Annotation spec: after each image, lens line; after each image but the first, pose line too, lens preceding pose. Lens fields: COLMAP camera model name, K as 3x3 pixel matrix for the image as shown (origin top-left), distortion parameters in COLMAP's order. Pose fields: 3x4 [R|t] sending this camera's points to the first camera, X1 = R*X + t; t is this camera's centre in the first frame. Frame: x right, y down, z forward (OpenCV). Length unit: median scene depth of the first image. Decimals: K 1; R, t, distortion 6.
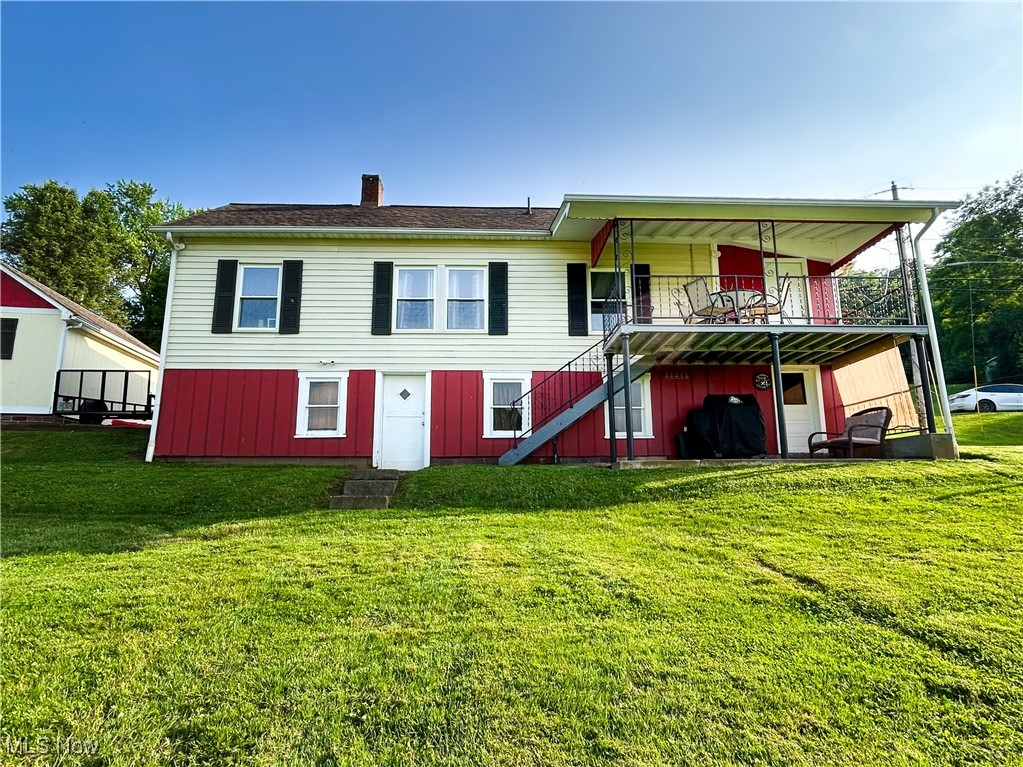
lens RADIAL K [[544.9, 0, 511.5], [0, 544.9, 383.5], [0, 0, 1]] dist [-0.006239, -0.000763]
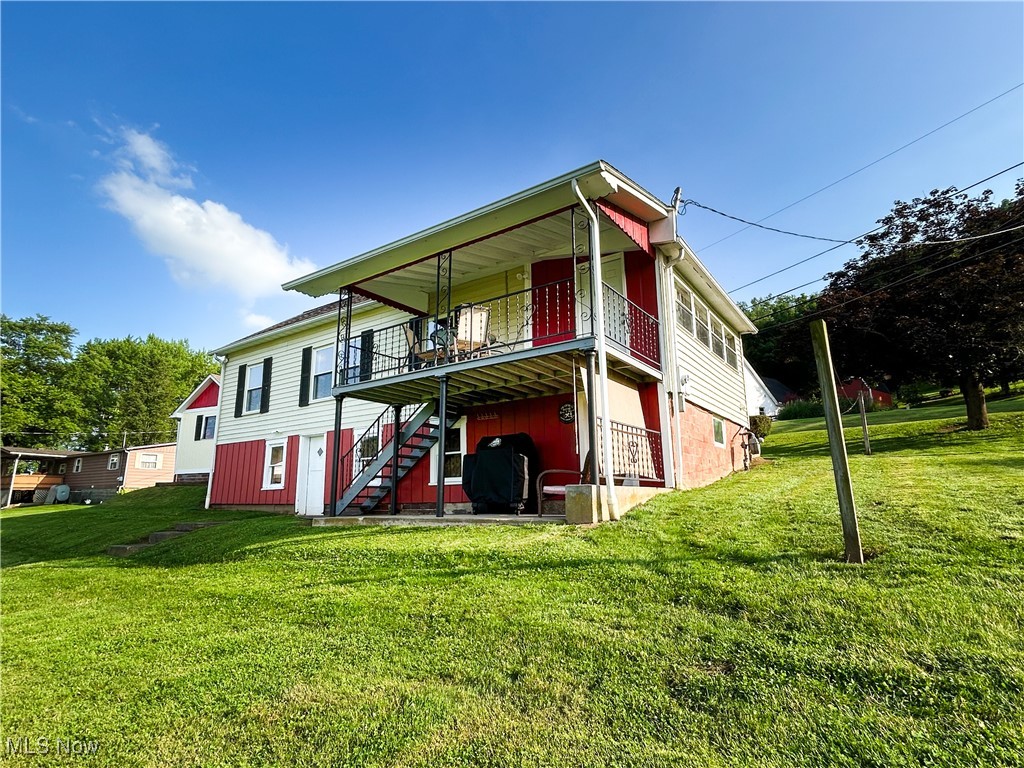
lens RADIAL K [[545.4, 0, 512.0], [0, 545.4, 384.0], [0, 0, 1]] dist [-0.006239, -0.000763]
pose [[0.794390, -0.131106, -0.593091, 0.916576], [0.123327, 0.990903, -0.053860, -0.012922], [0.594757, -0.030358, 0.803332, 0.275194]]
